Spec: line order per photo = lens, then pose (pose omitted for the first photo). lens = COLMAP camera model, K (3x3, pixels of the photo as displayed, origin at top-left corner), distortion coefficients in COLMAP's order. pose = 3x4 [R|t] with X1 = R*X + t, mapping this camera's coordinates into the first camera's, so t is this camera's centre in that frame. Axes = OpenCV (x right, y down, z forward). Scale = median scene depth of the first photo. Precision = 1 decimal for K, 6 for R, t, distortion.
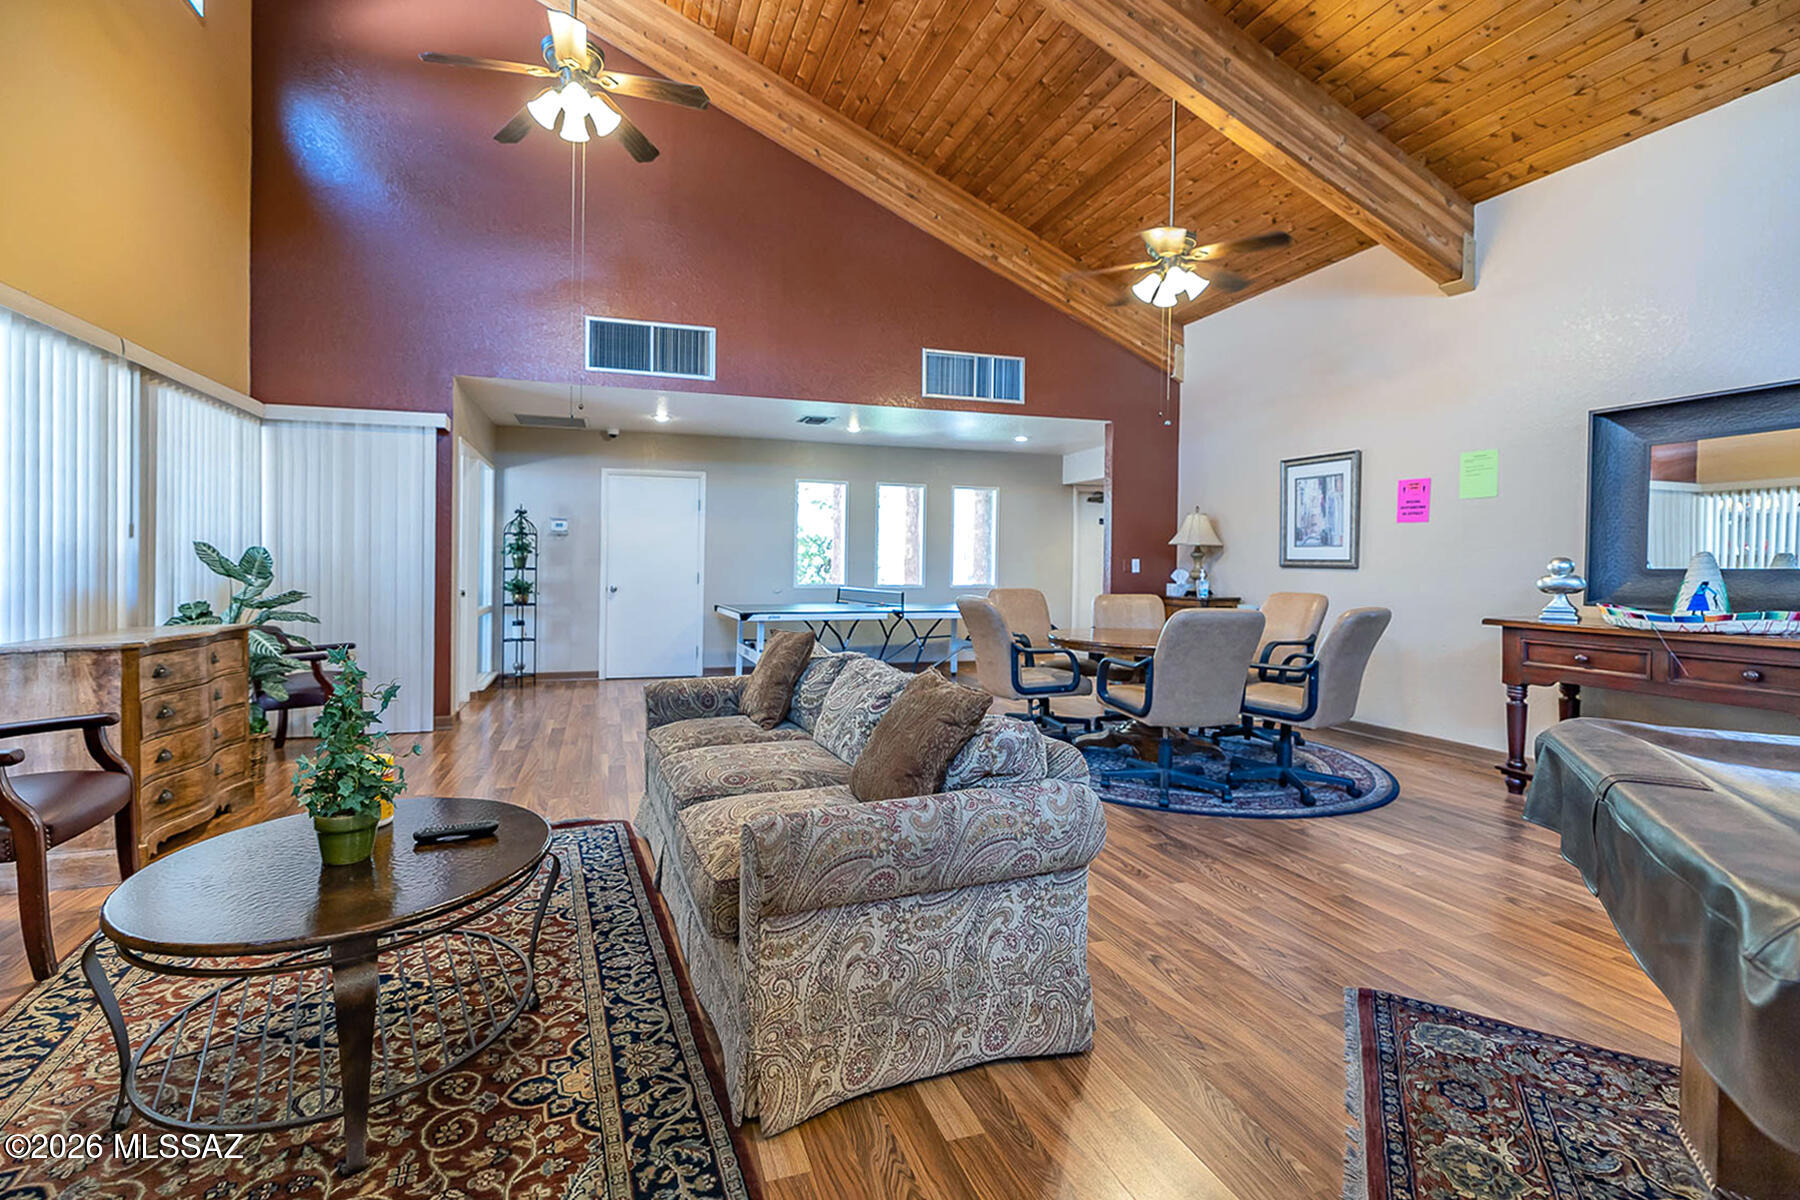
lens RADIAL K [[828.6, 0, 910.5], [0, 828.6, 584.0], [0, 0, 1]] dist [0.000113, -0.000062]
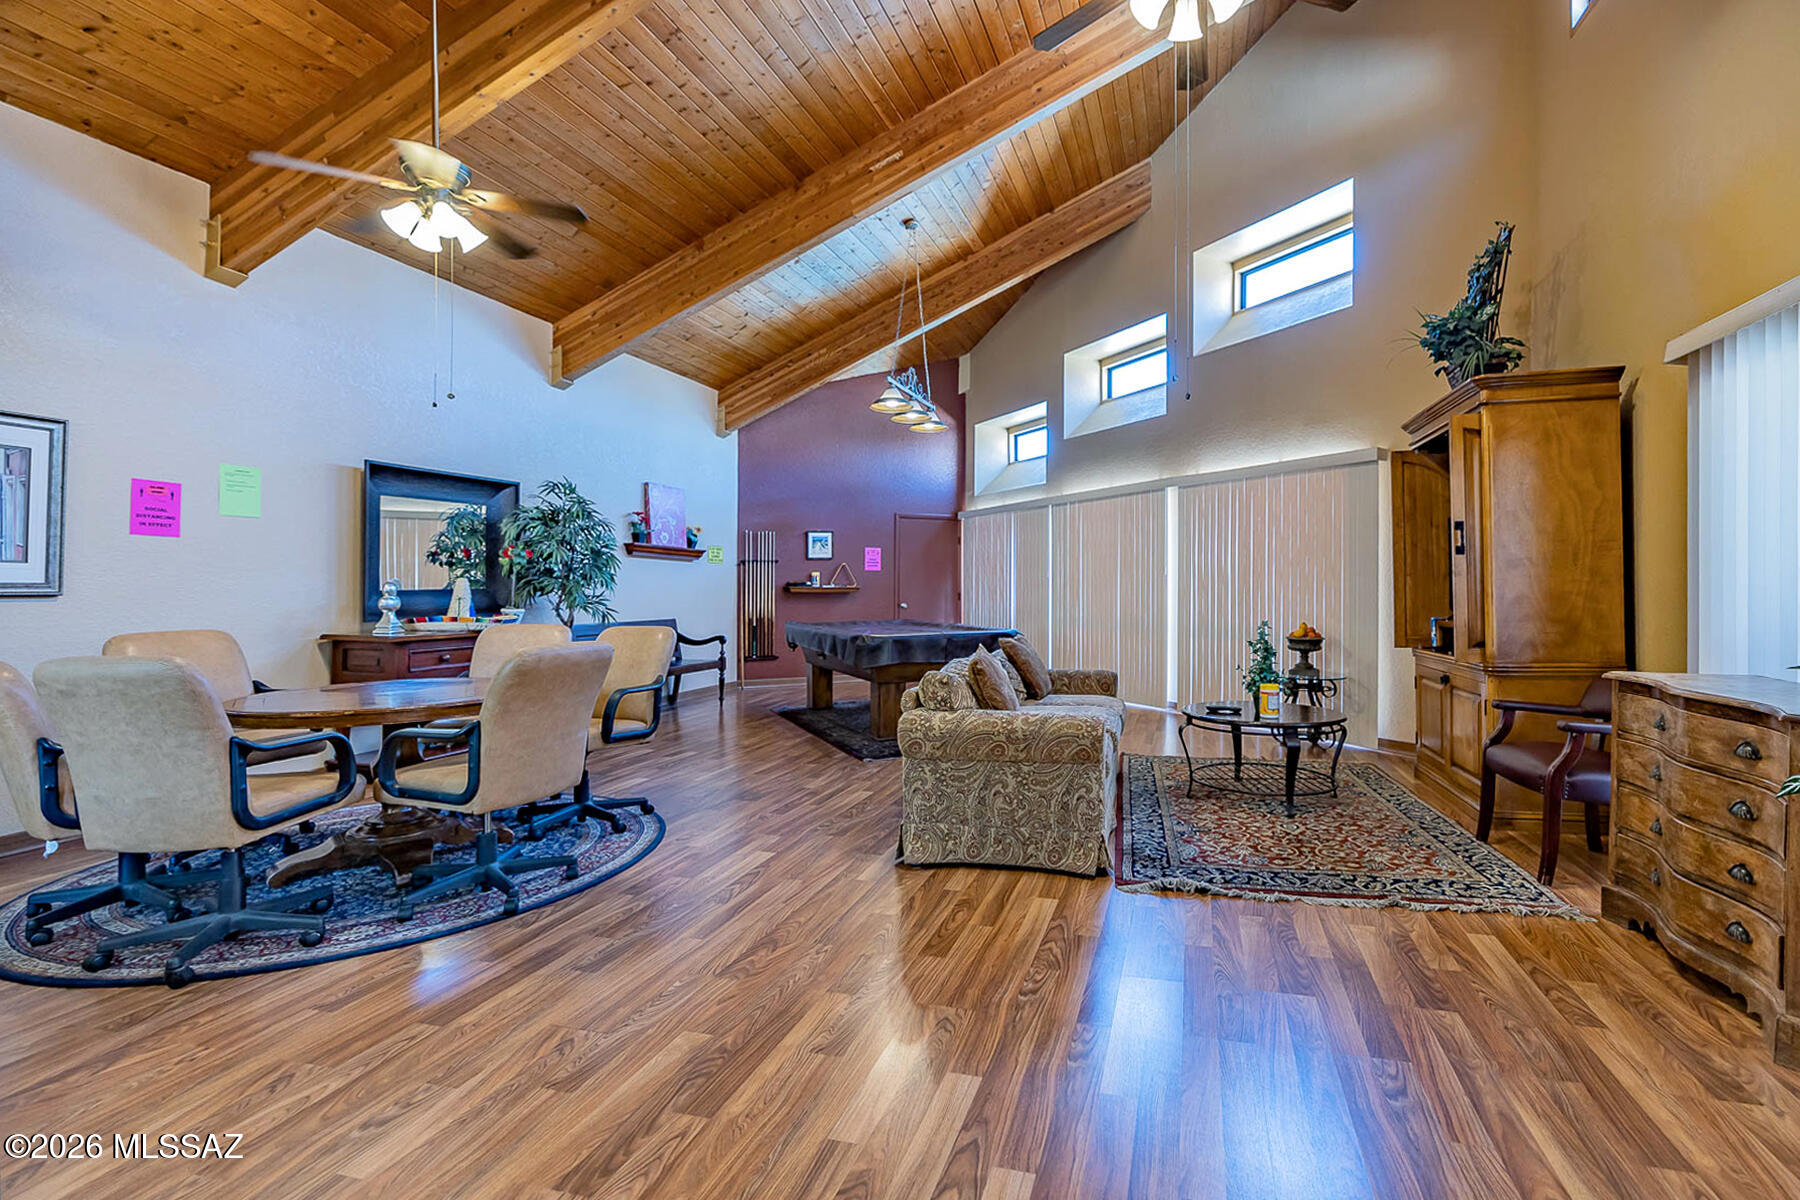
lens RADIAL K [[828.6, 0, 910.5], [0, 828.6, 584.0], [0, 0, 1]] dist [0.000113, -0.000062]
pose [[-0.778919, 0.001690, 0.627122, -0.746922], [0.007588, 0.999949, 0.006731, -0.039351], [-0.627078, 0.010002, -0.778892, 1.878559]]
